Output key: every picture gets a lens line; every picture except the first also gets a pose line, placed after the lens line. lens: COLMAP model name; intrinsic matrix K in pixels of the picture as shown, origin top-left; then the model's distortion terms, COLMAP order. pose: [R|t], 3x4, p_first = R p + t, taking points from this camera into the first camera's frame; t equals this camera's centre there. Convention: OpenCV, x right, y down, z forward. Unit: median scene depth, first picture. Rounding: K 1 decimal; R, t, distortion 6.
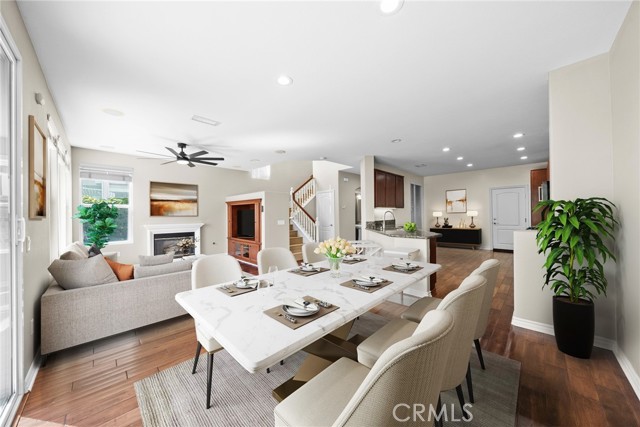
lens RADIAL K [[221.2, 0, 320.7], [0, 221.2, 214.4], [0, 0, 1]] dist [-0.011093, -0.000011]
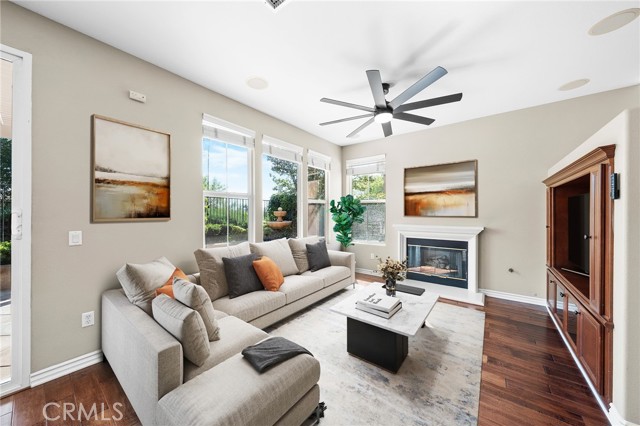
lens RADIAL K [[221.2, 0, 322.4], [0, 221.2, 215.8], [0, 0, 1]] dist [-0.011093, -0.000011]
pose [[0.125157, 0.006231, -0.992117, -0.071084], [0.003939, 0.999969, 0.006778, 0.001080], [0.992129, -0.004756, 0.125129, 0.604889]]
